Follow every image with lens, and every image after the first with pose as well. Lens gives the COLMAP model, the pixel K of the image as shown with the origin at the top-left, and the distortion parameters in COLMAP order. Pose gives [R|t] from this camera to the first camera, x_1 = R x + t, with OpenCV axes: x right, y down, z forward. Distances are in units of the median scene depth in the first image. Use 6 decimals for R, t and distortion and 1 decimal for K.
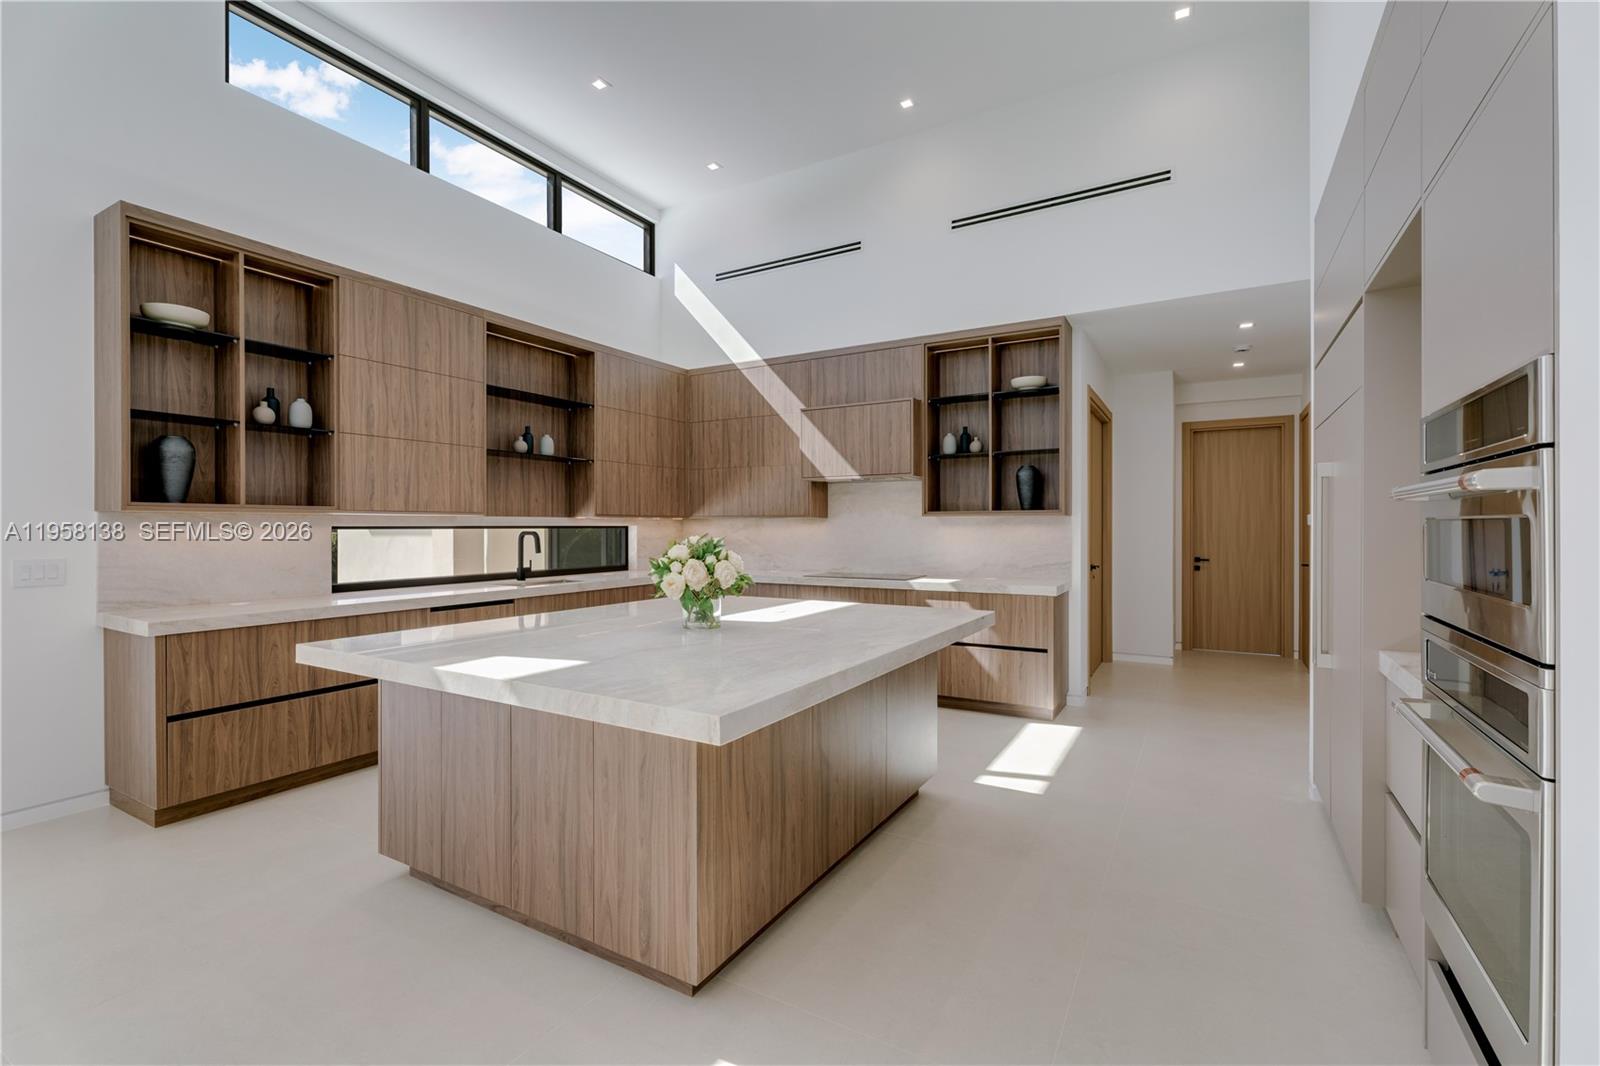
lens RADIAL K [[708.7, 0, 797.6], [0, 708.7, 529.9], [0, 0, 1]] dist [-0.000251, 0.000266]
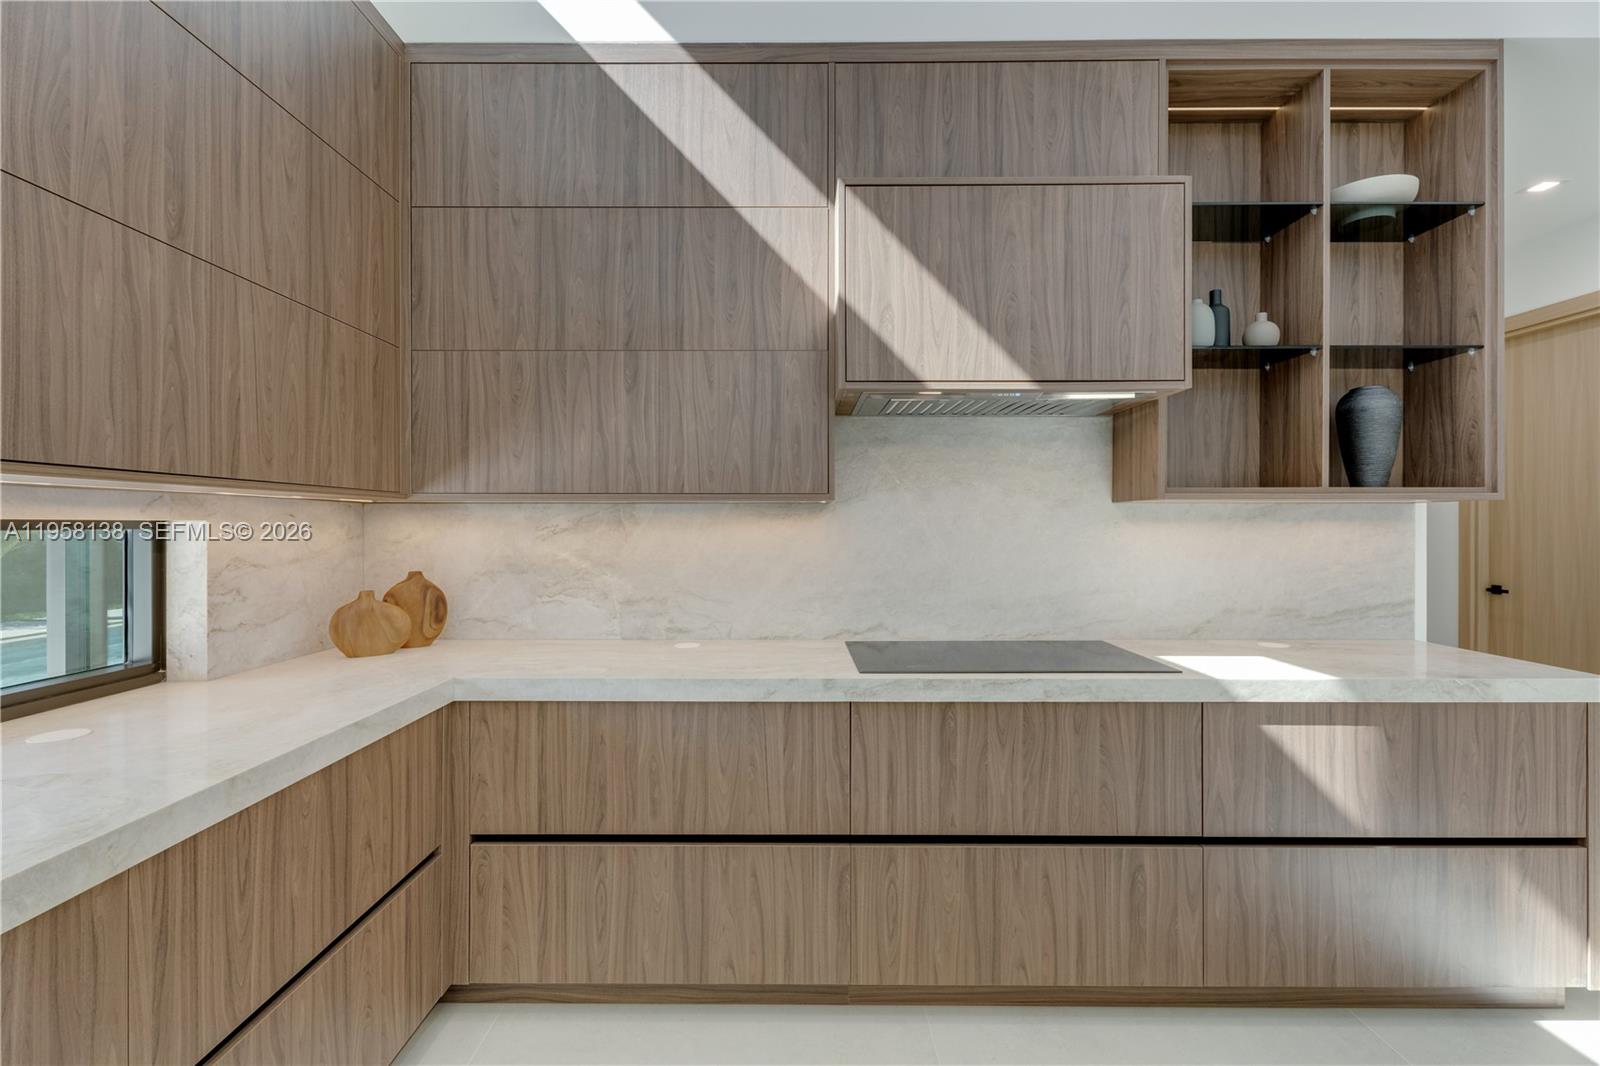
lens RADIAL K [[708.7, 0, 798.4], [0, 708.7, 526.0], [0, 0, 1]] dist [-0.000251, 0.000266]
pose [[0.867753, 0.002015, 0.496992, -0.170481], [0.000764, 0.999985, -0.005389, -0.001887], [-0.496996, 0.005056, 0.867738, 0.668871]]
